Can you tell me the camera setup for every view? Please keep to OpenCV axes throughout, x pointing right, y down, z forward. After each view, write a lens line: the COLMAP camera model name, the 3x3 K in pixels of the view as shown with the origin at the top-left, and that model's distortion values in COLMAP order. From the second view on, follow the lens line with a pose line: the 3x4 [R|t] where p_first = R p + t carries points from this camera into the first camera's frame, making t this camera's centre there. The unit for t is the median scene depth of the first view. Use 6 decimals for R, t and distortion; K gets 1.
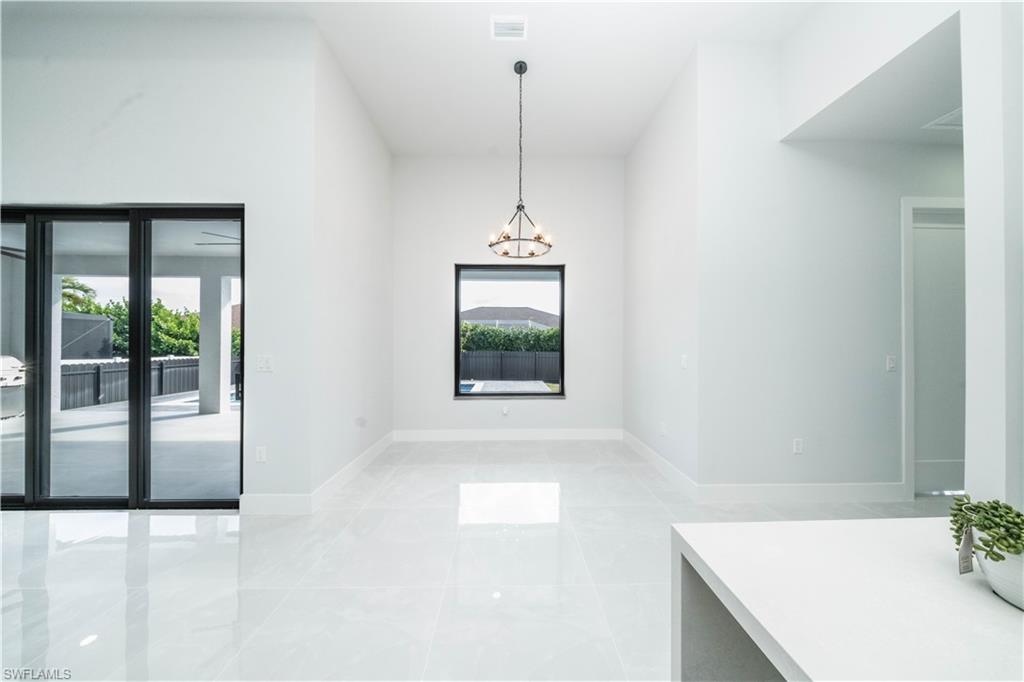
lens RADIAL K [[303.7, 0, 512.0], [0, 303.7, 341.0], [0, 0, 1]] dist [-0.000841, -0.000145]
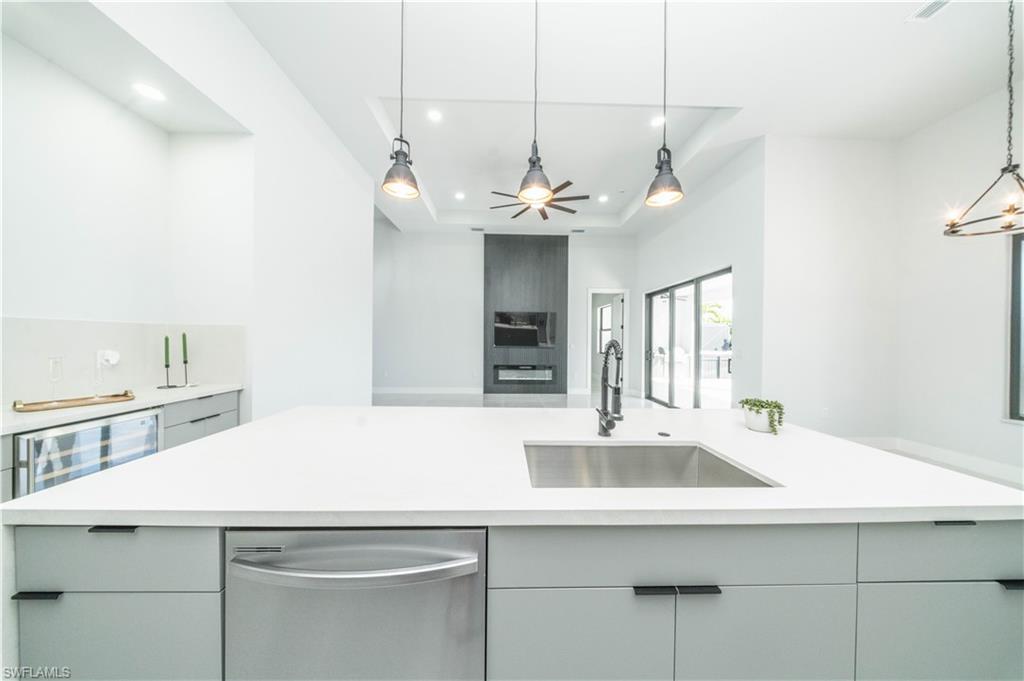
lens RADIAL K [[303.7, 0, 512.0], [0, 303.7, 340.5], [0, 0, 1]] dist [-0.000841, -0.000145]
pose [[-0.001810, 0.004678, -0.999987, 0.202291], [-0.006523, 0.999968, 0.004690, 0.001796], [0.999977, 0.006532, -0.001779, -0.066001]]
